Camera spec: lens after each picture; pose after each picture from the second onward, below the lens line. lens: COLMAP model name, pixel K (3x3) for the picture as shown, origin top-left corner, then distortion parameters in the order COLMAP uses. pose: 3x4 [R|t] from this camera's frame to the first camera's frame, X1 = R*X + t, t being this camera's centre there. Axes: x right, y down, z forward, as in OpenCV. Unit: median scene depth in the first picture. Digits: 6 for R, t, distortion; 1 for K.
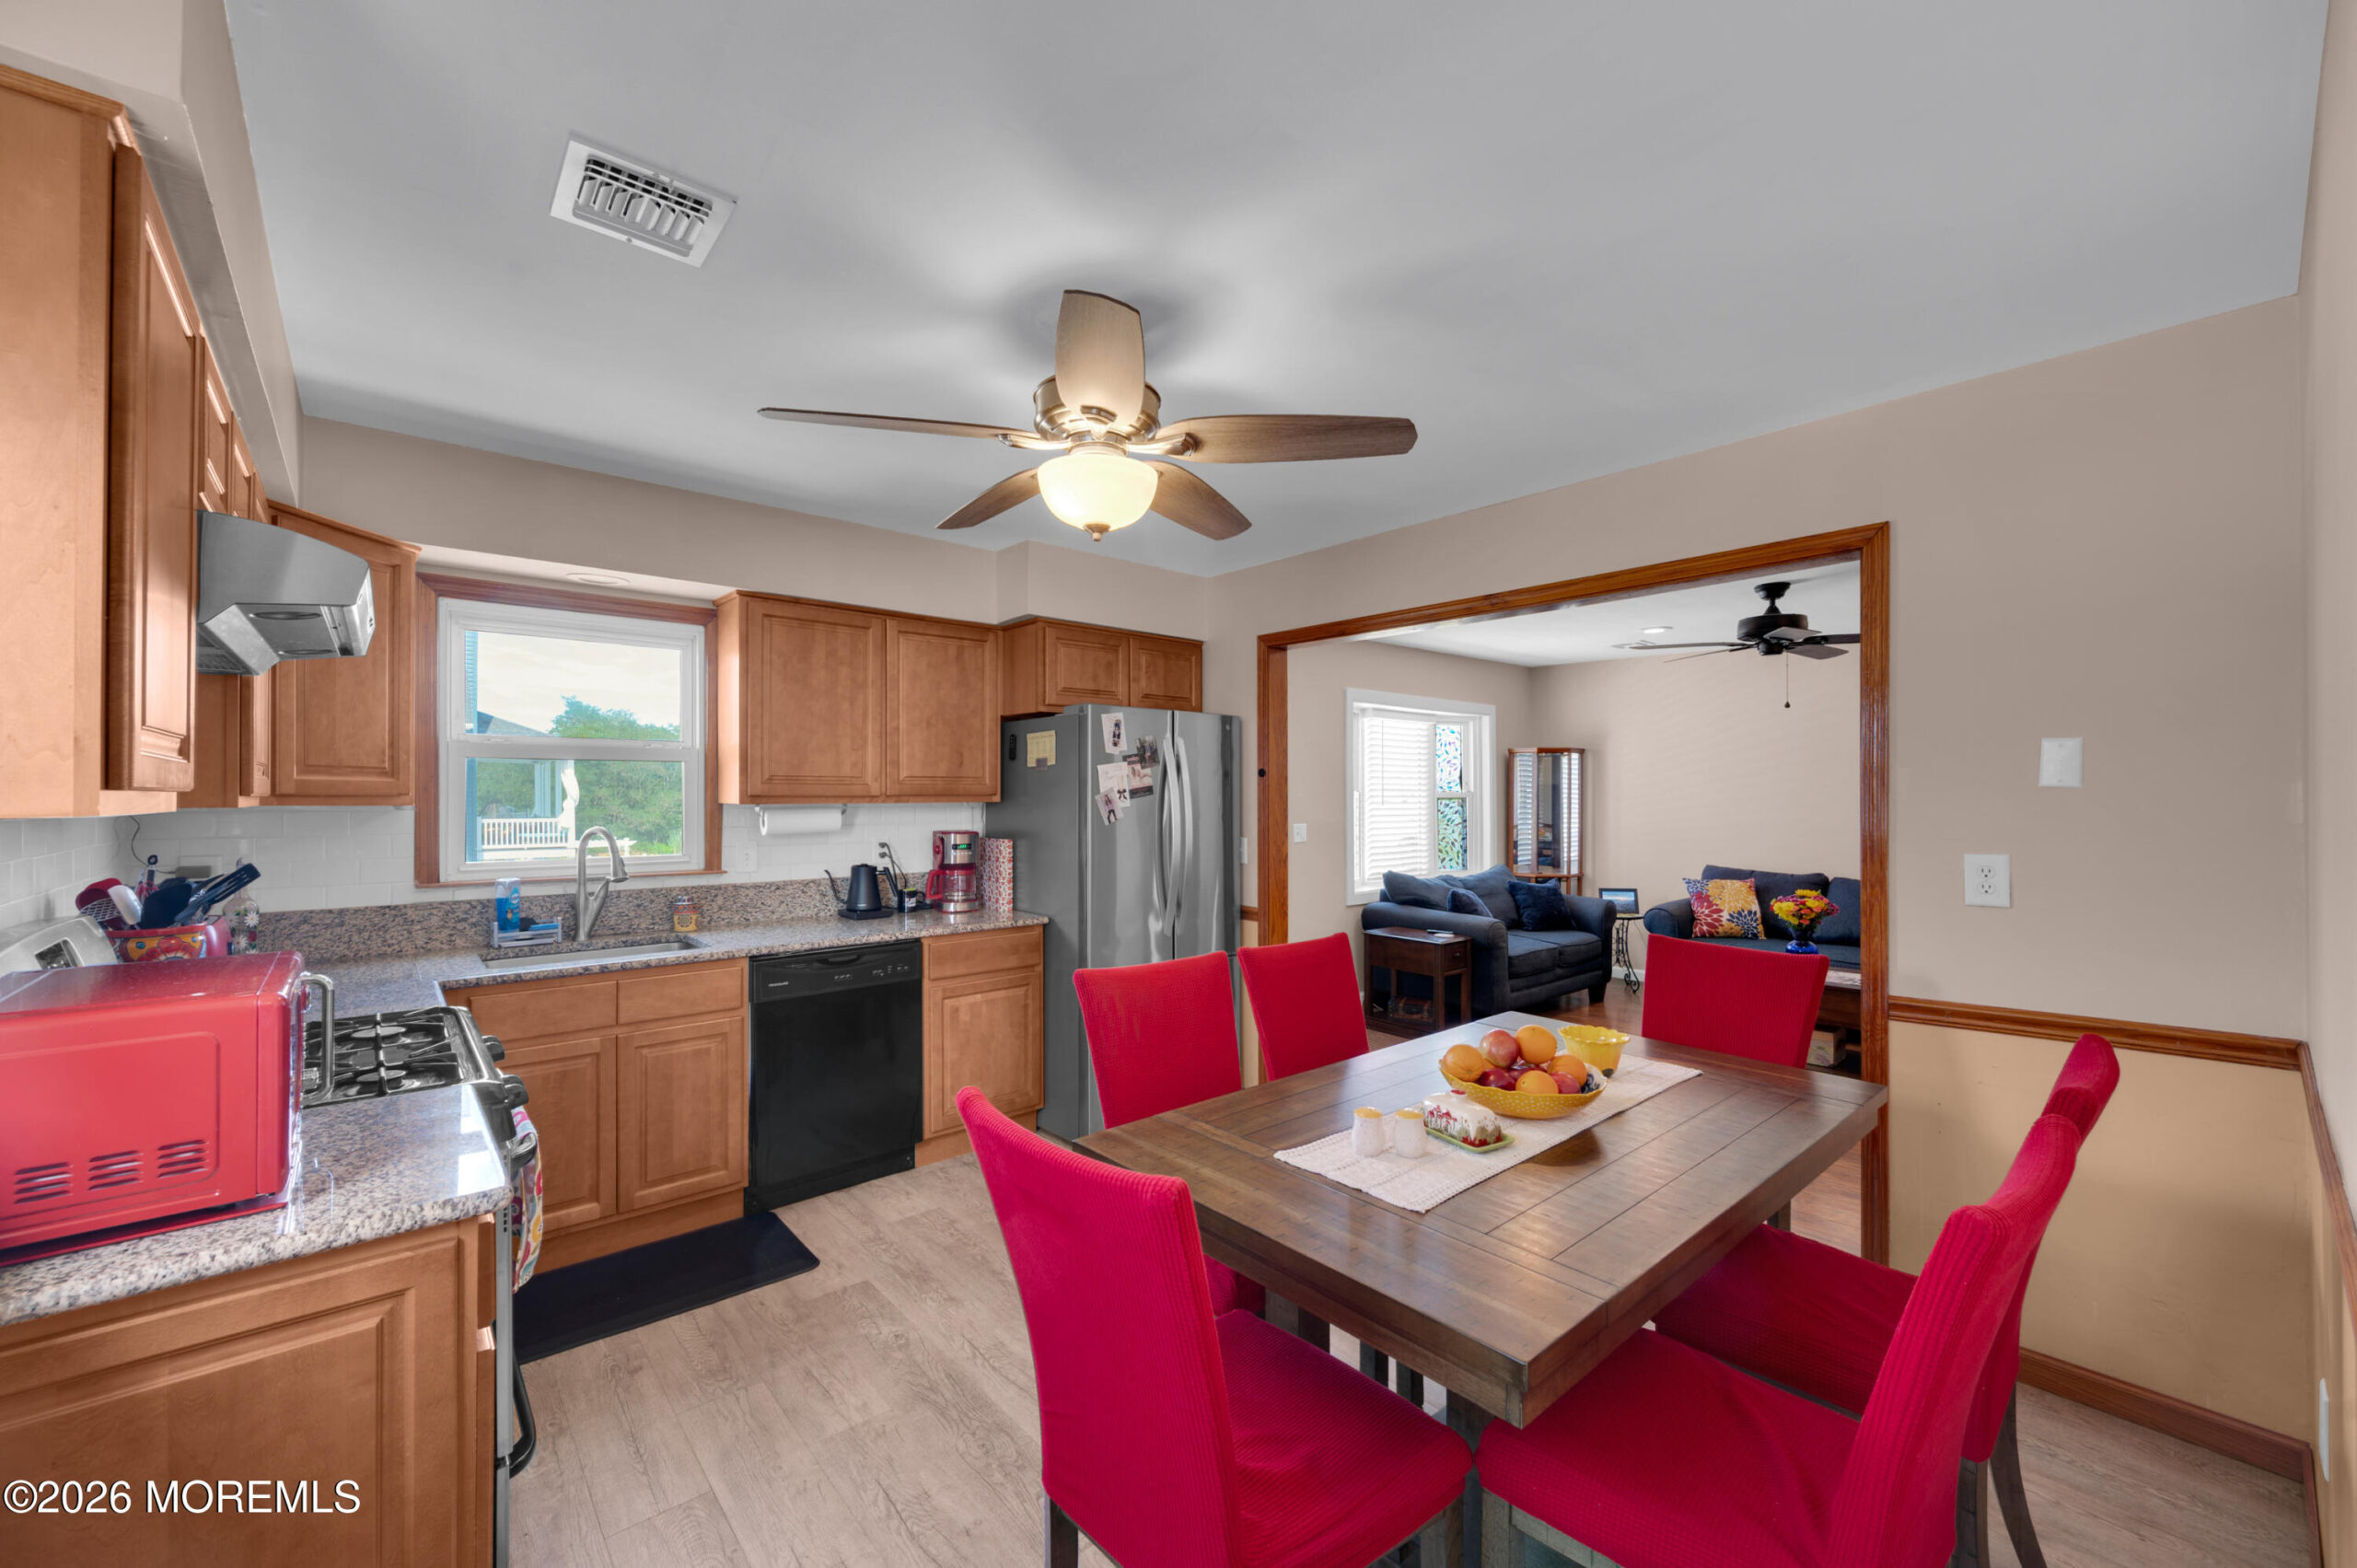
lens RADIAL K [[922.7, 0, 1183.9], [0, 922.7, 787.5], [0, 0, 1]] dist [-0.001658, 0.000027]
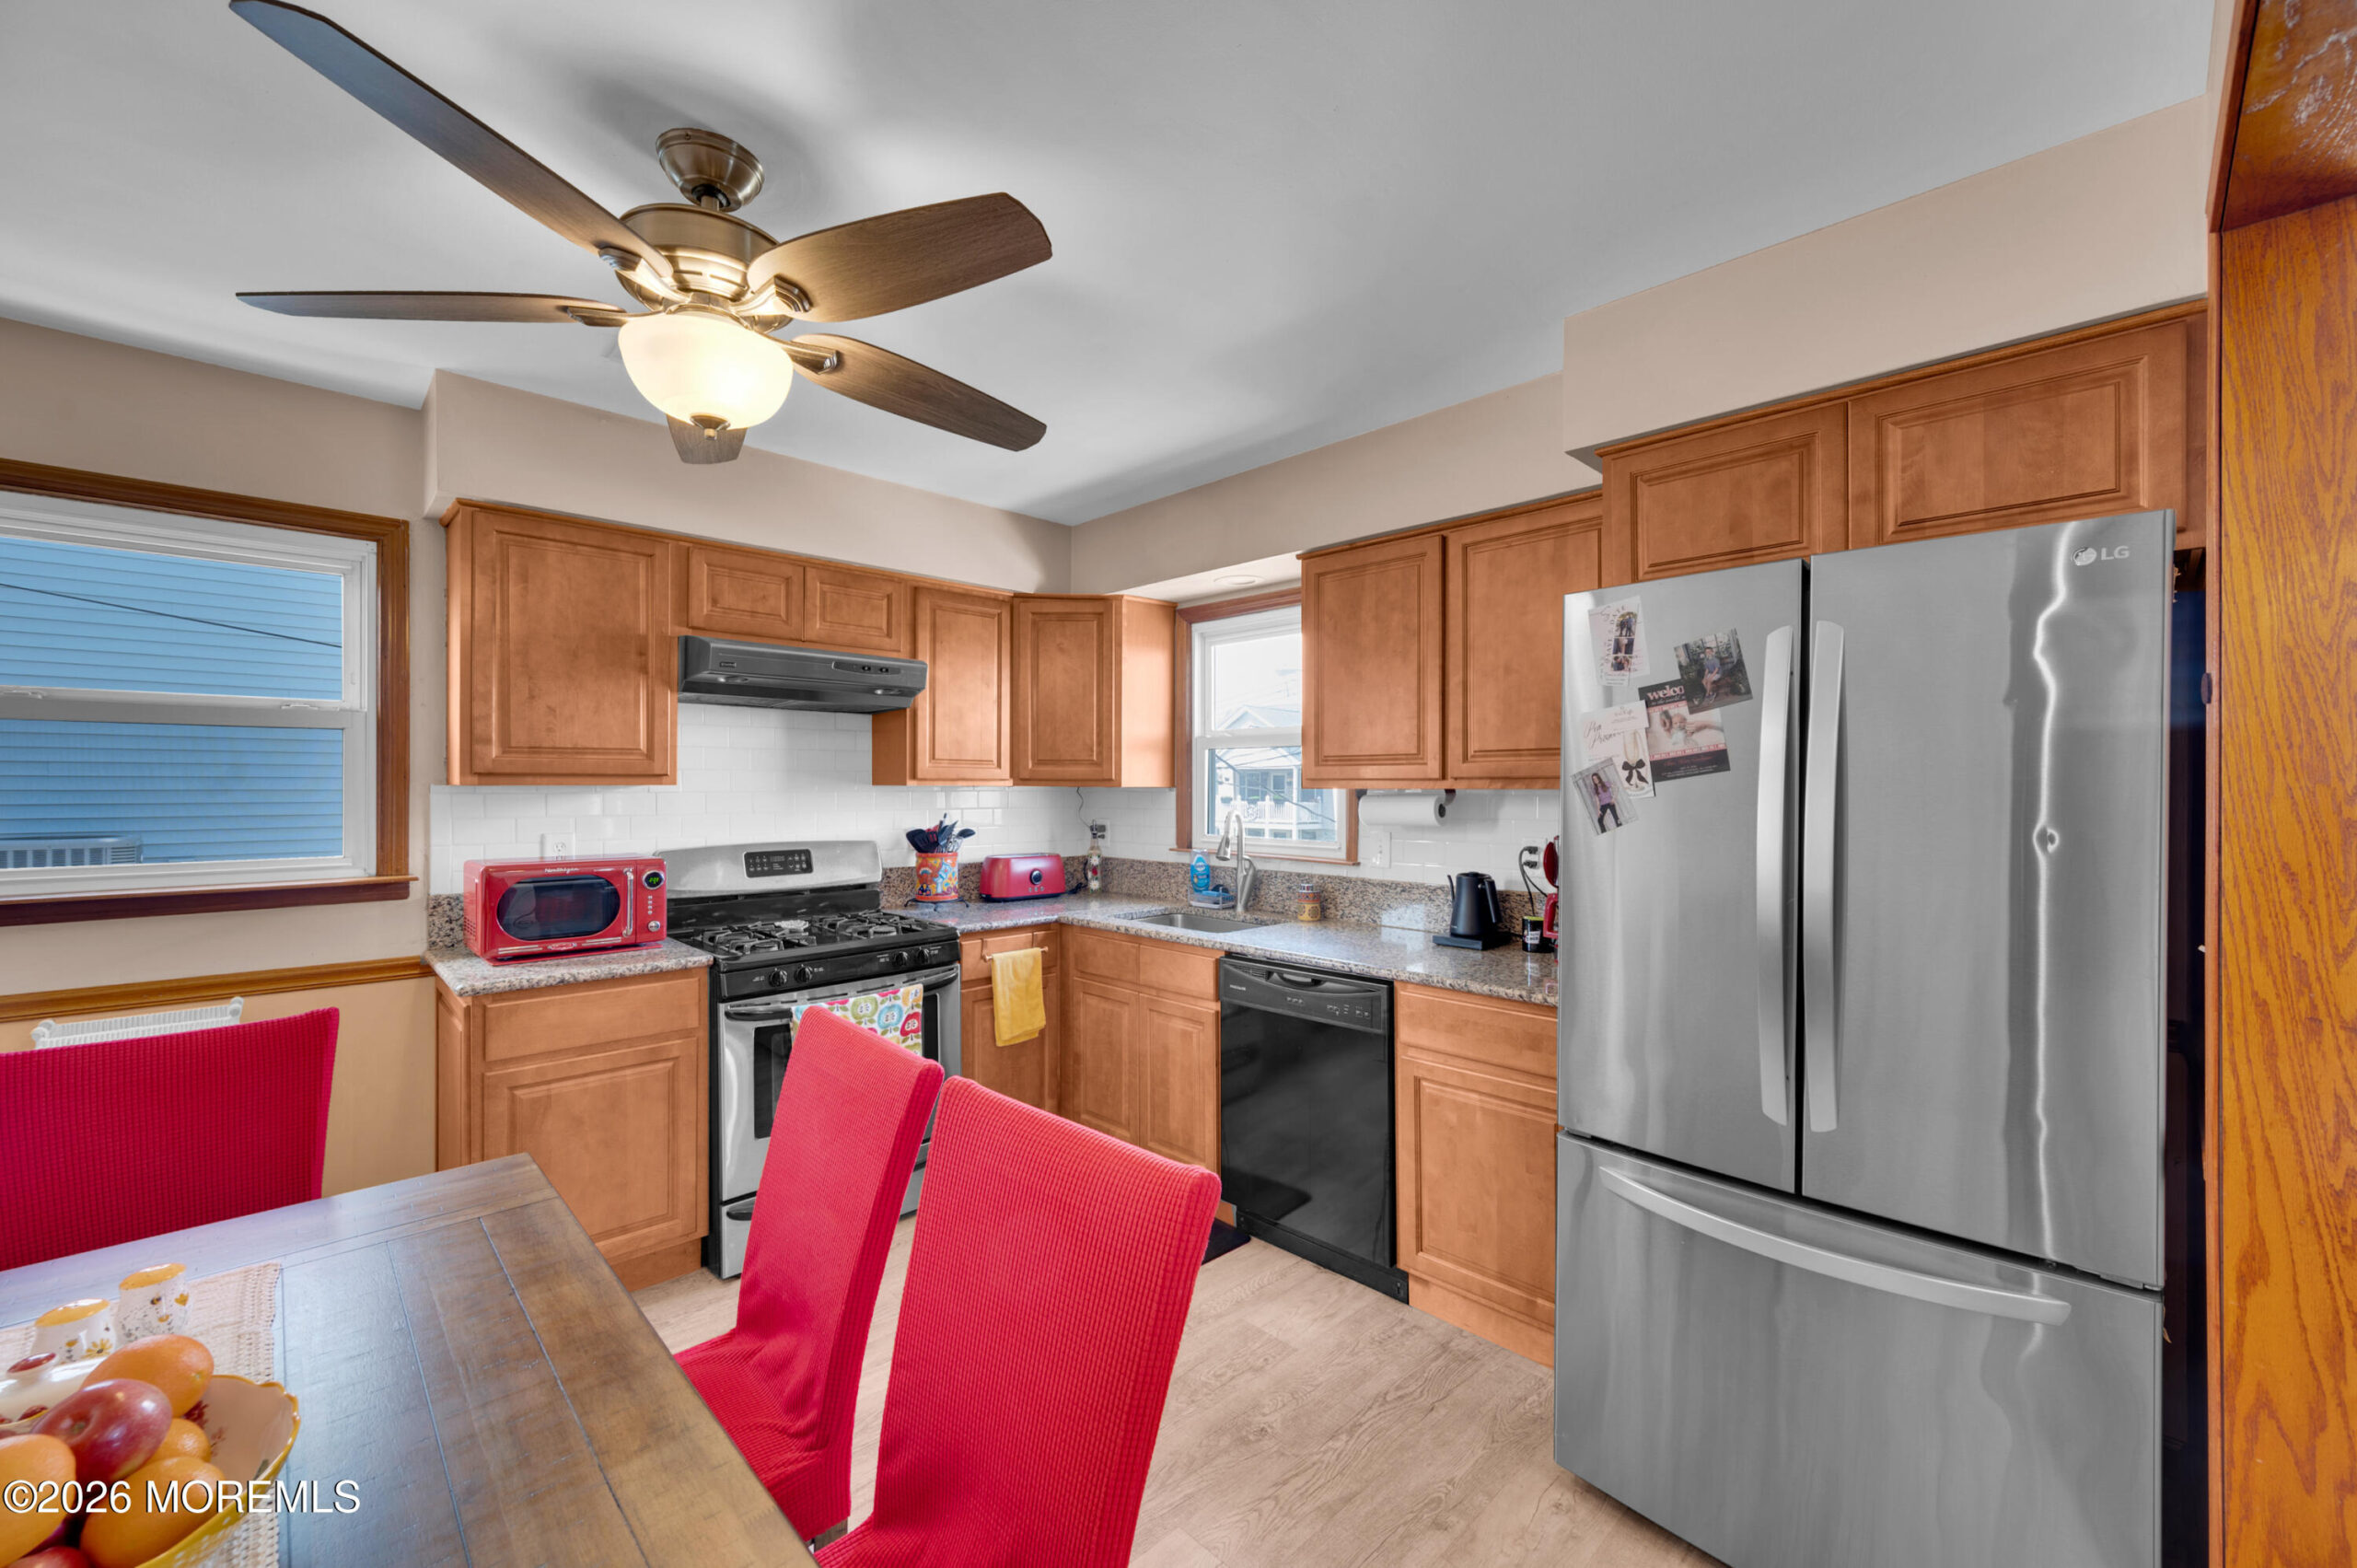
lens RADIAL K [[922.7, 0, 1183.9], [0, 922.7, 787.5], [0, 0, 1]] dist [-0.001658, 0.000027]
pose [[0.059042, 0.001520, -0.998254, 0.393988], [0.005906, 0.999981, 0.001872, 0.013516], [0.998238, -0.006006, 0.059032, 0.770450]]
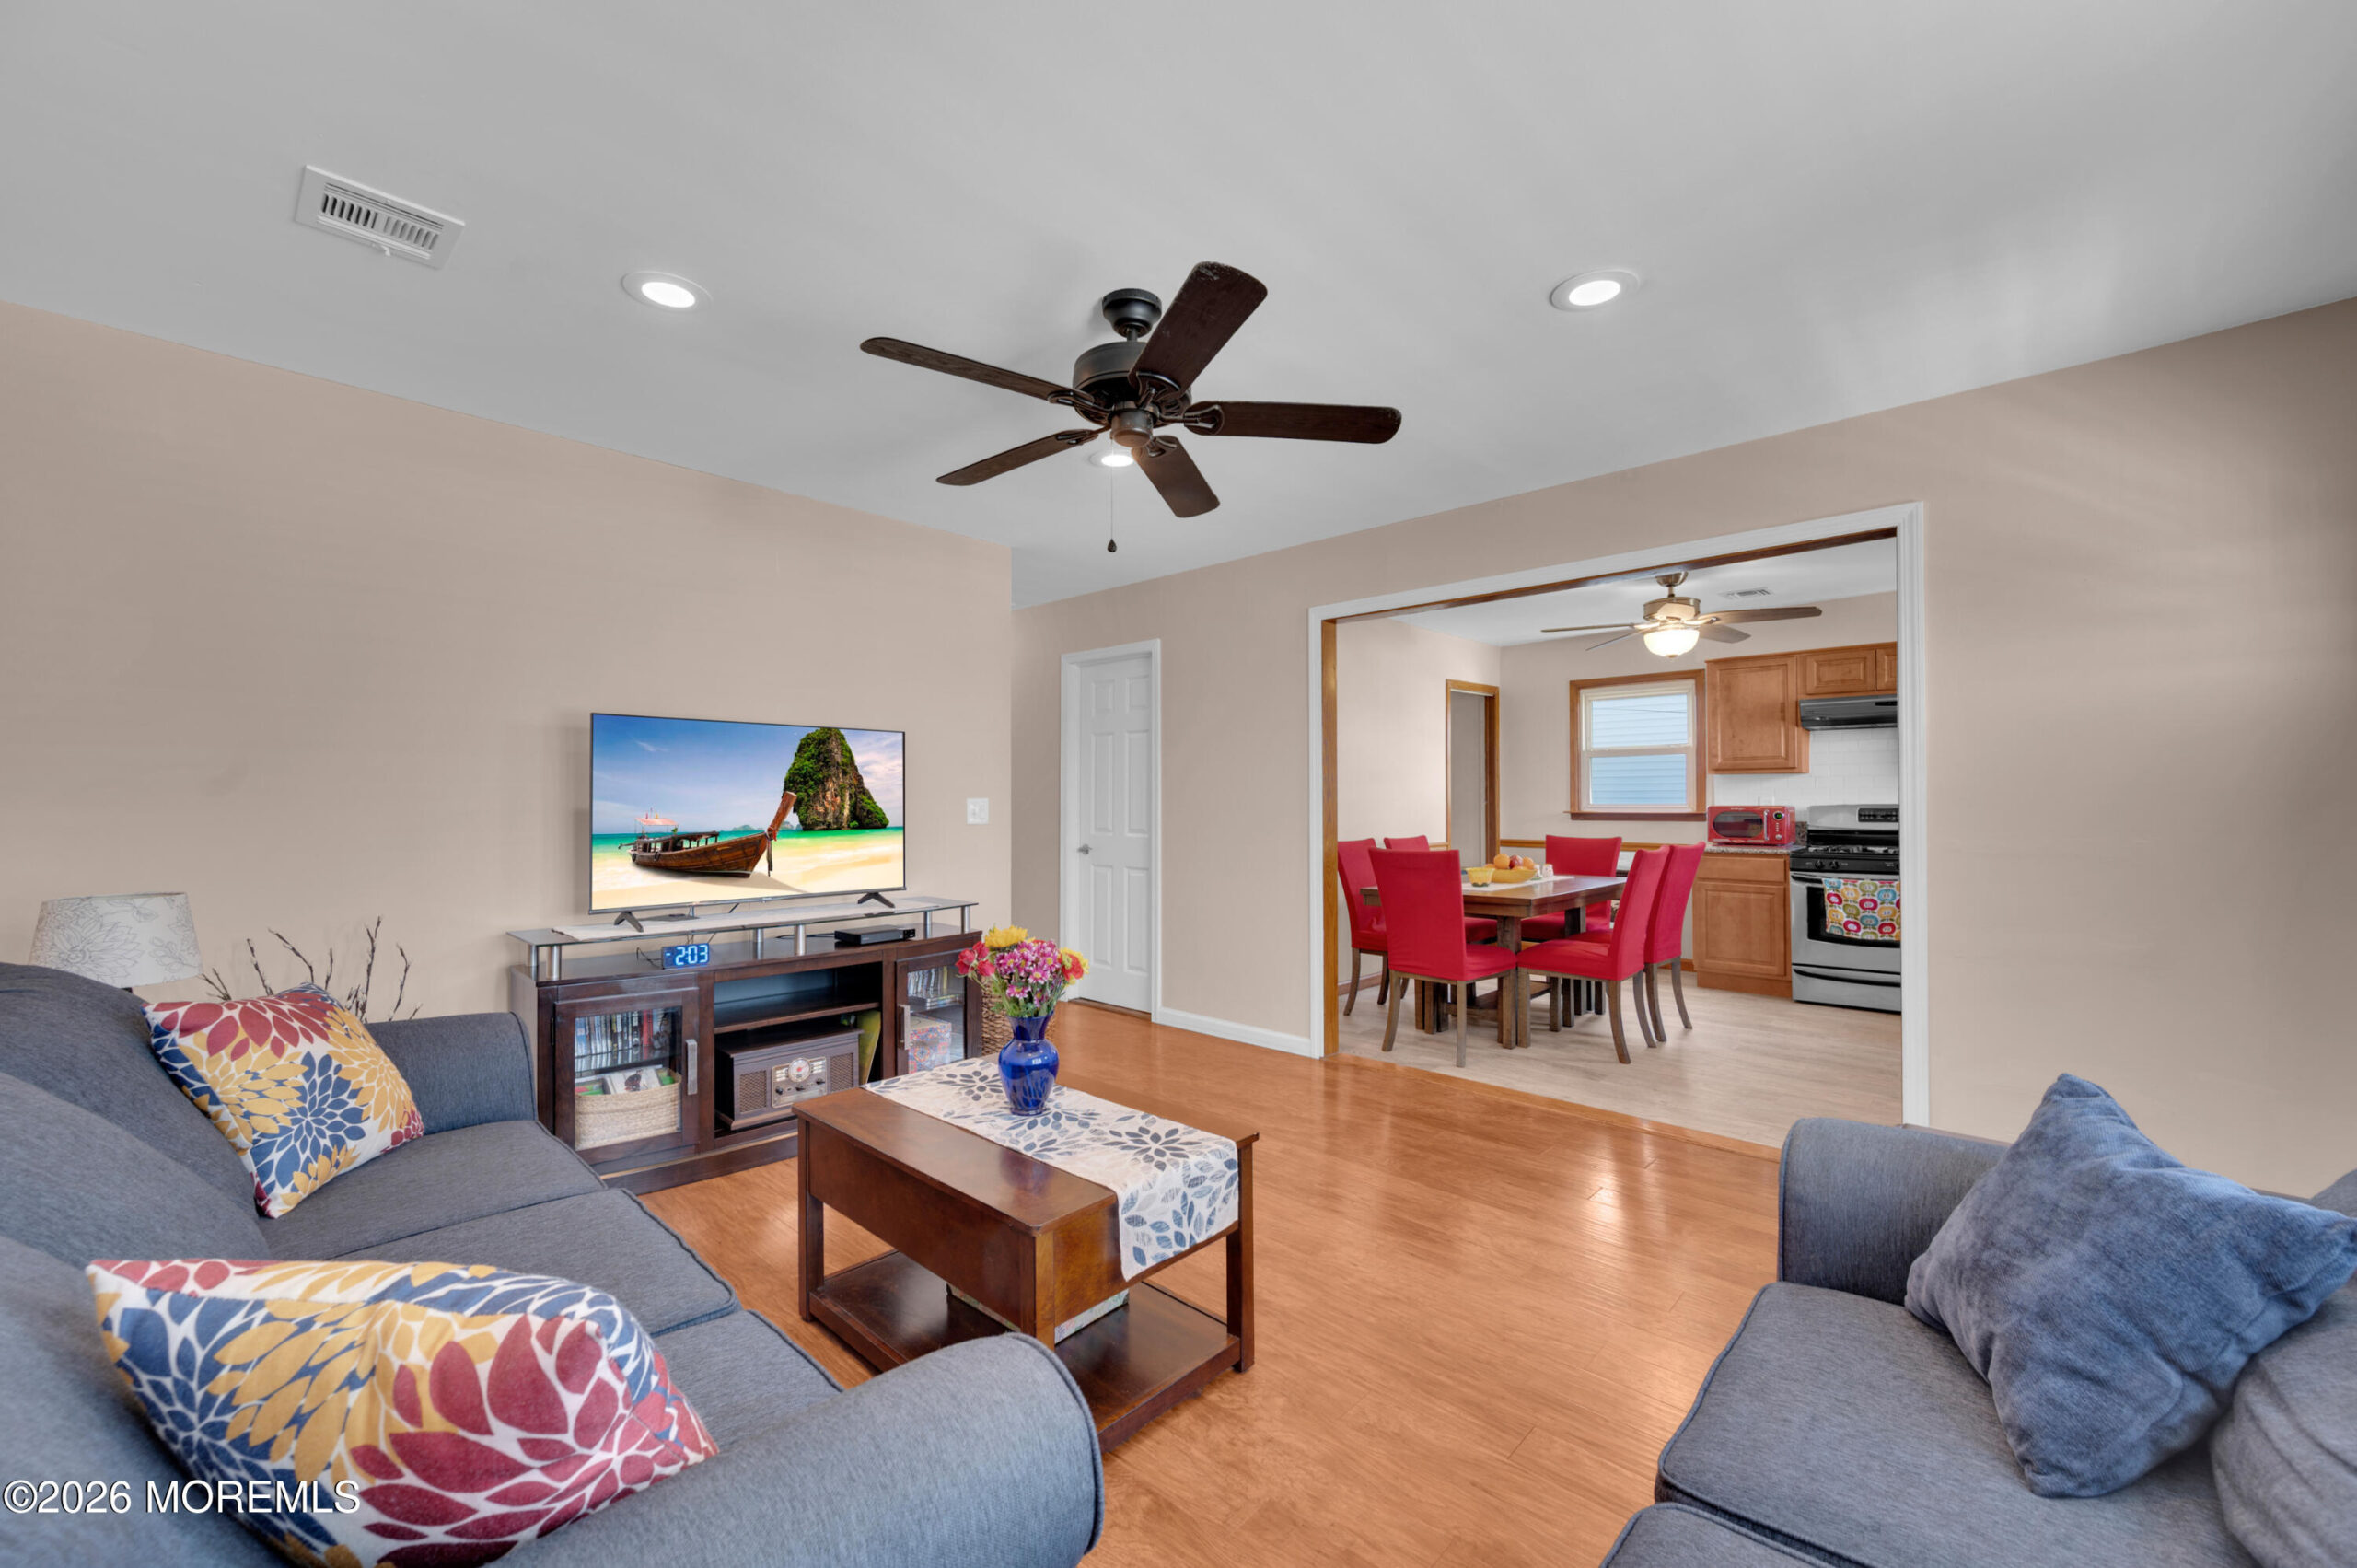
lens RADIAL K [[943.8, 0, 1169.4], [0, 943.8, 791.0], [0, 0, 1]] dist [-0.000129, -0.000100]
pose [[-0.995388, 0.002929, -0.095885, 0.844378], [0.004801, 0.999802, -0.019301, 0.069620], [0.095809, -0.019672, -0.995205, 1.921574]]
